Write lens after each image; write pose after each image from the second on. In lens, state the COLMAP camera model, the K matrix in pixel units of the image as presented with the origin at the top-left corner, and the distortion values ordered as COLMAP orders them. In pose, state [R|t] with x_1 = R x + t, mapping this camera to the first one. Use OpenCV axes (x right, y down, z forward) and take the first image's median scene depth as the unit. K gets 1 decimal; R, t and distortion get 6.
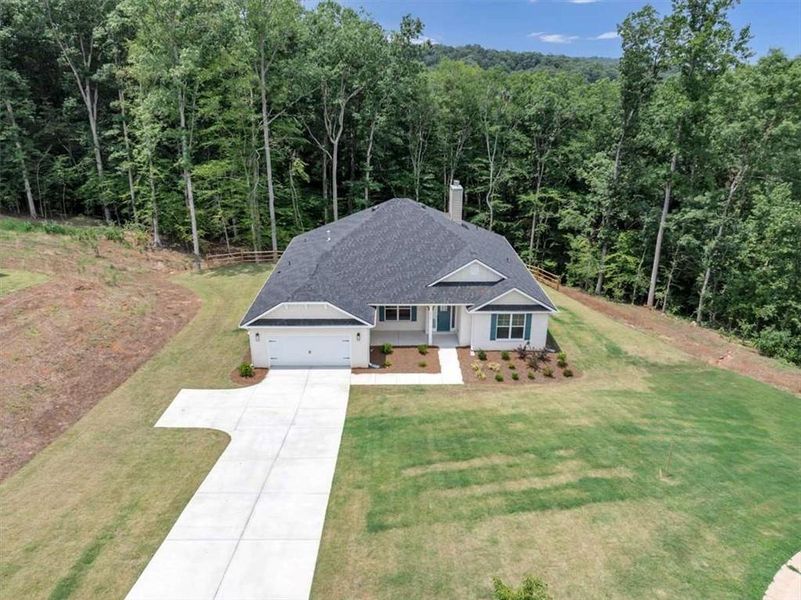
lens RADIAL K [[564.4, 0, 400.5], [0, 564.4, 300.0], [0, 0, 1]] dist [-0.001615, -0.000561]
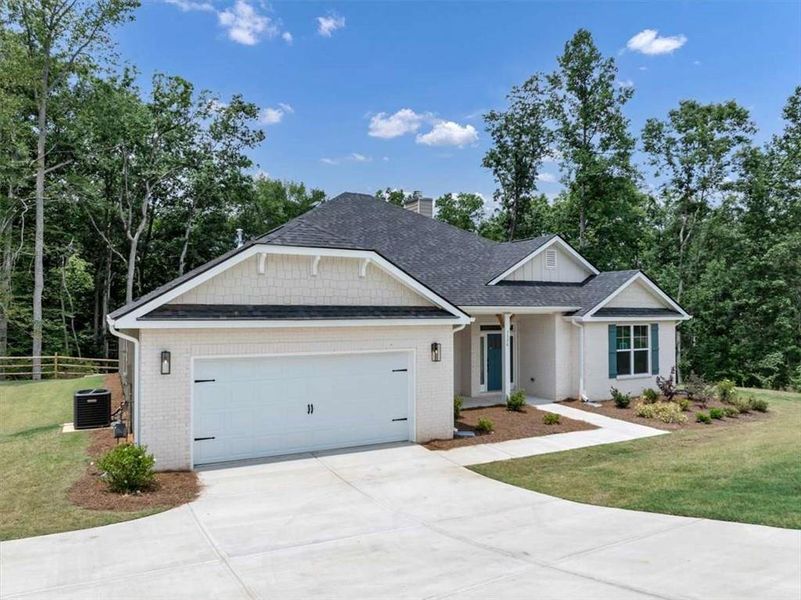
lens RADIAL K [[564.4, 0, 400.5], [0, 564.4, 300.0], [0, 0, 1]] dist [-0.001615, -0.000561]
pose [[0.893017, 0.003860, 0.450006, -0.260724], [0.168589, 0.924274, -0.342484, 0.154449], [-0.417251, 0.381710, 0.824742, 0.625304]]
